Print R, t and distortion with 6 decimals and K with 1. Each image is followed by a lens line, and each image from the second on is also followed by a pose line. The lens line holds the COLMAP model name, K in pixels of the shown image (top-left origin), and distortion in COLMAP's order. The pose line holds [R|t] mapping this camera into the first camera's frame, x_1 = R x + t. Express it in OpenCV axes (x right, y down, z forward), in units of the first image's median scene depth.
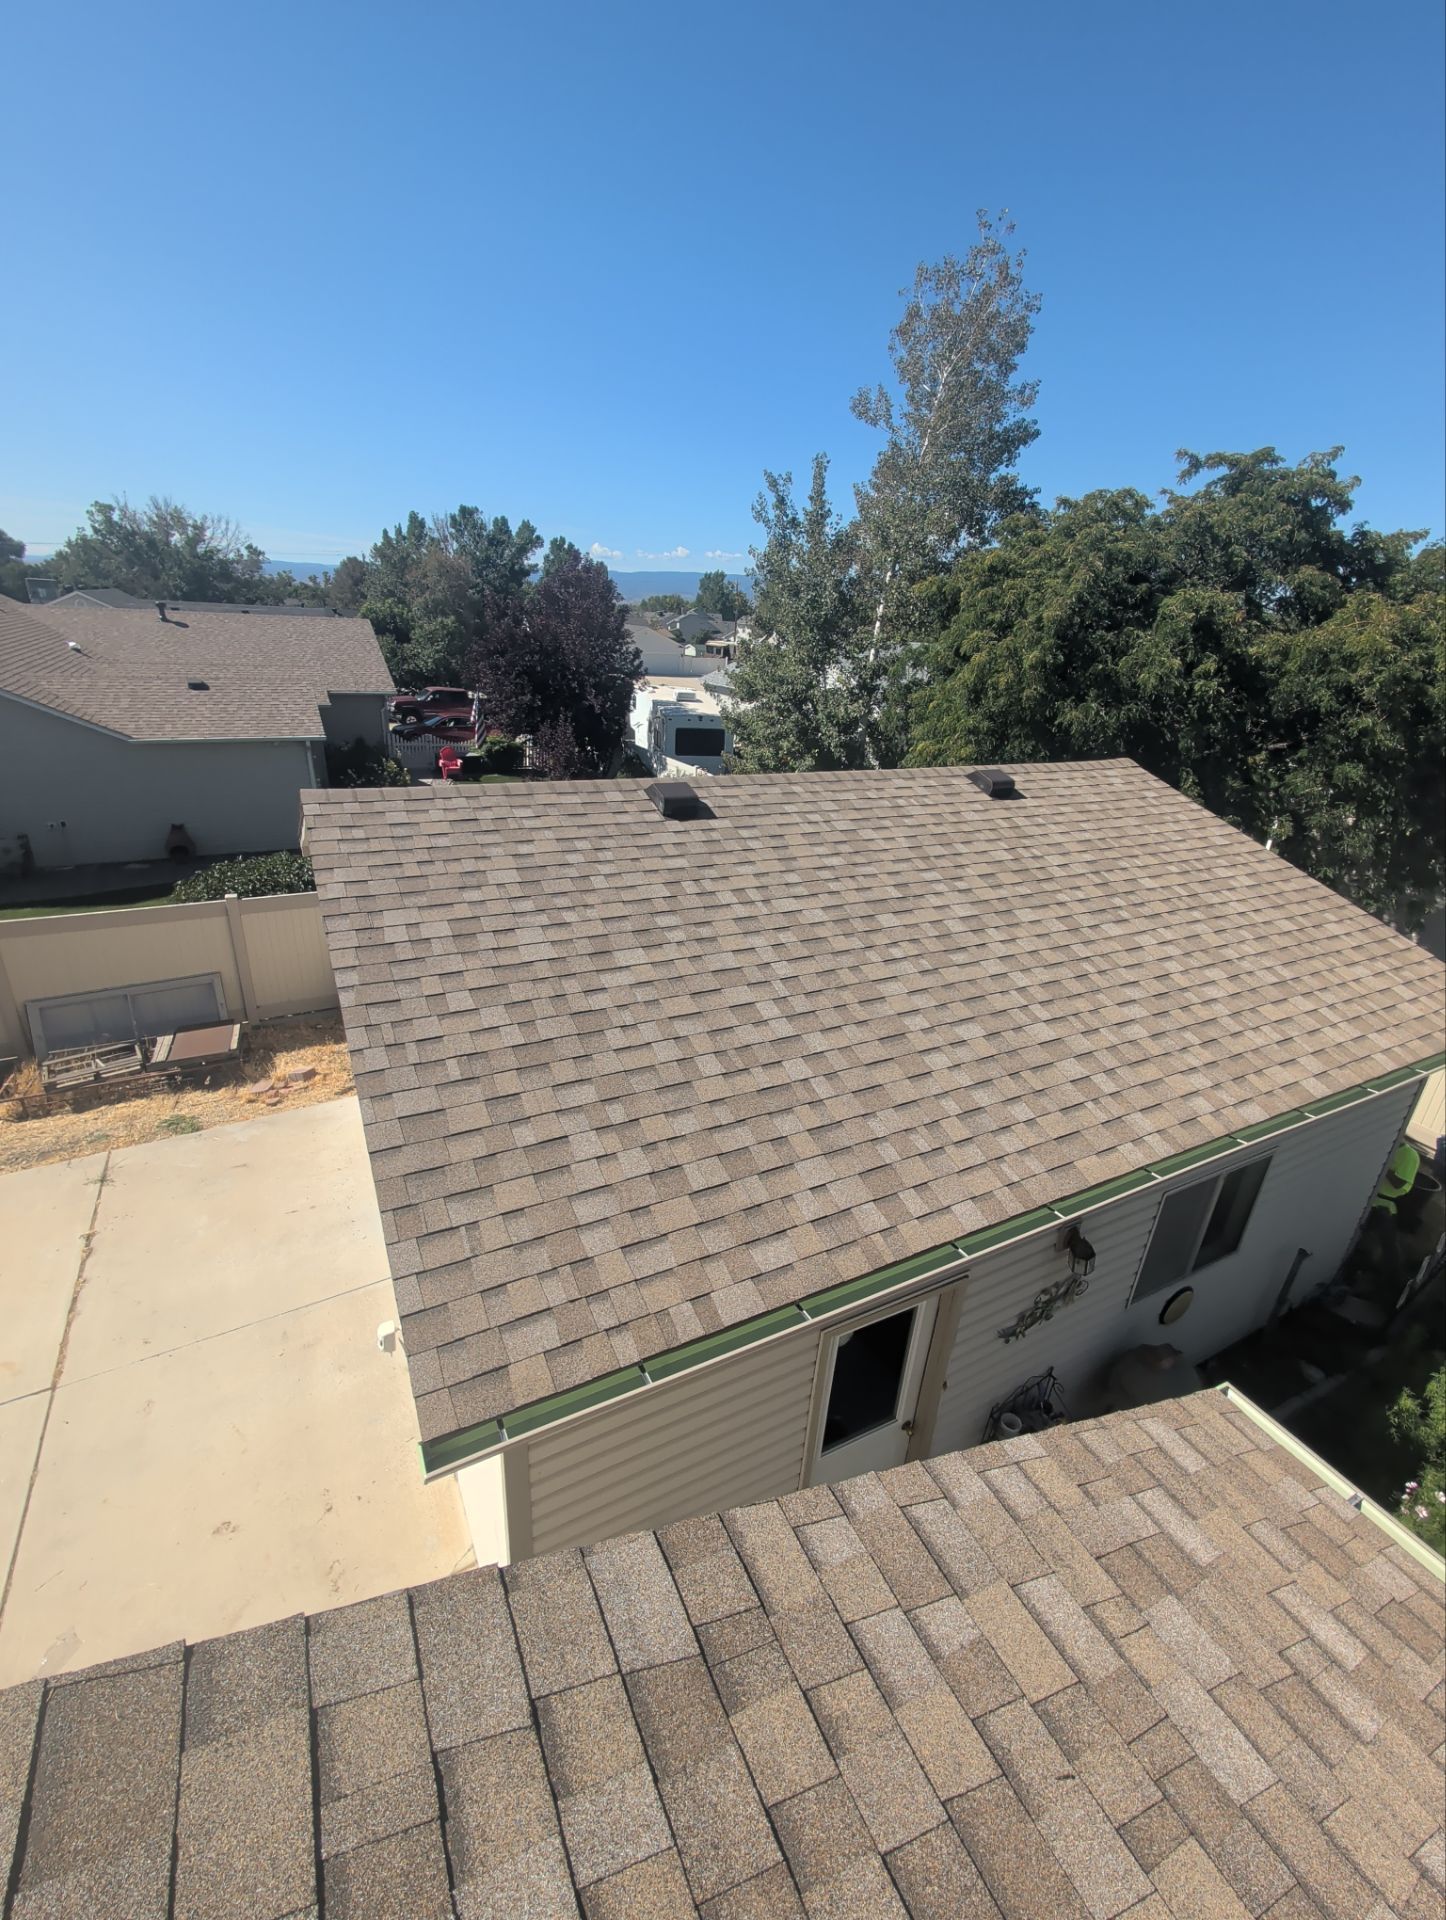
lens RADIAL K [[829.2, 0, 729.6], [0, 829.2, 953.2], [0, 0, 1]] dist [0.001176, 0.000091]
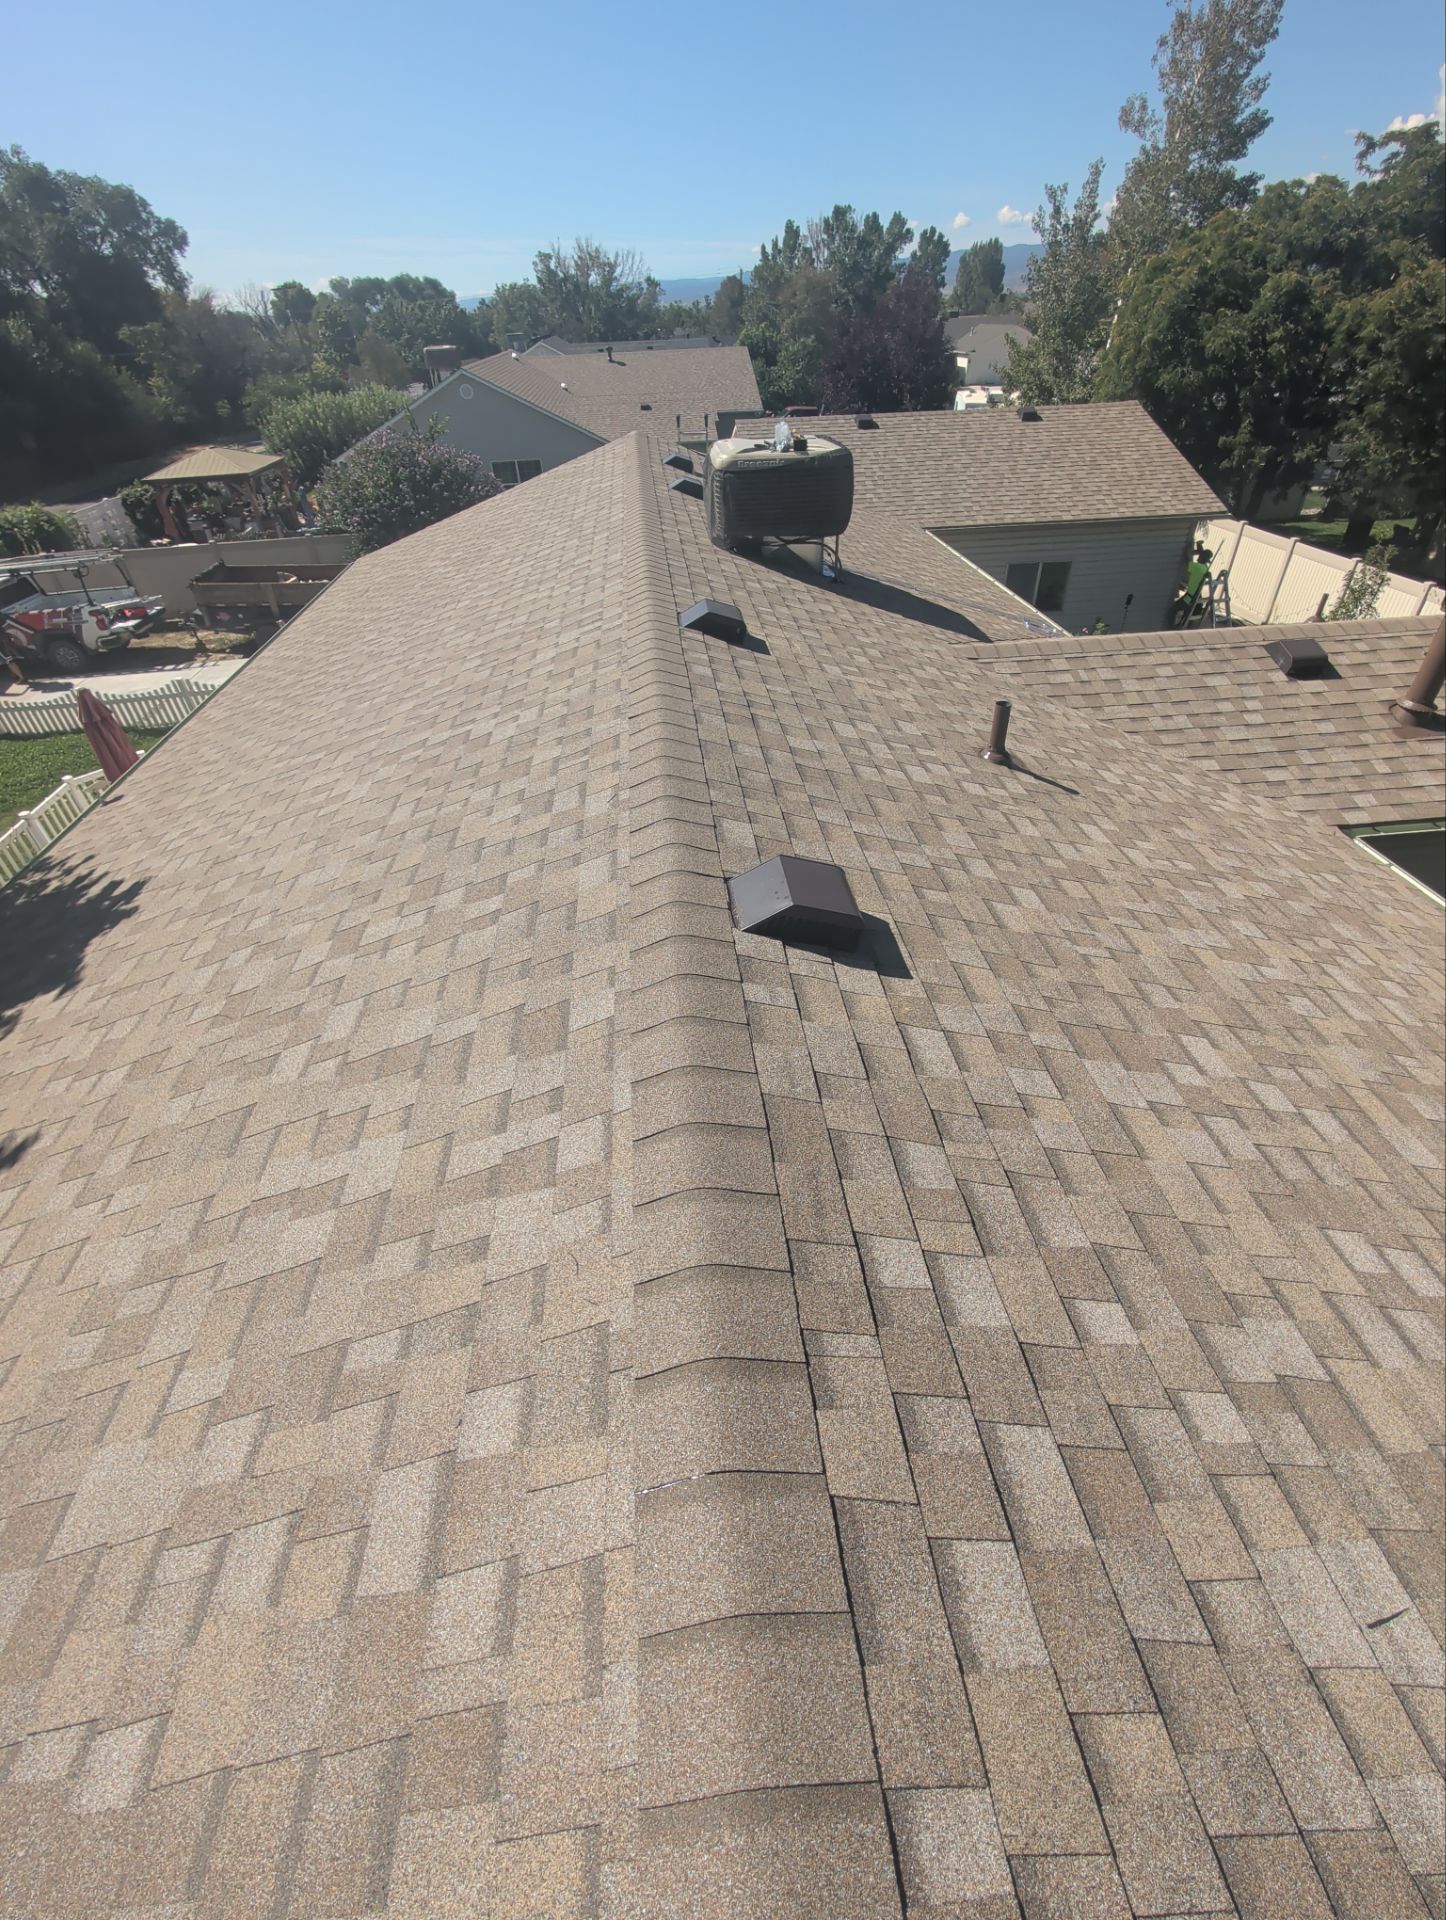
lens RADIAL K [[829.2, 0, 729.6], [0, 829.2, 953.2], [0, 0, 1]] dist [0.001176, 0.000091]
pose [[0.920926, 0.164641, -0.353254, 0.091470], [-0.065252, 0.958731, 0.276726, 0.089381], [0.384236, -0.231793, 0.893664, -0.232544]]
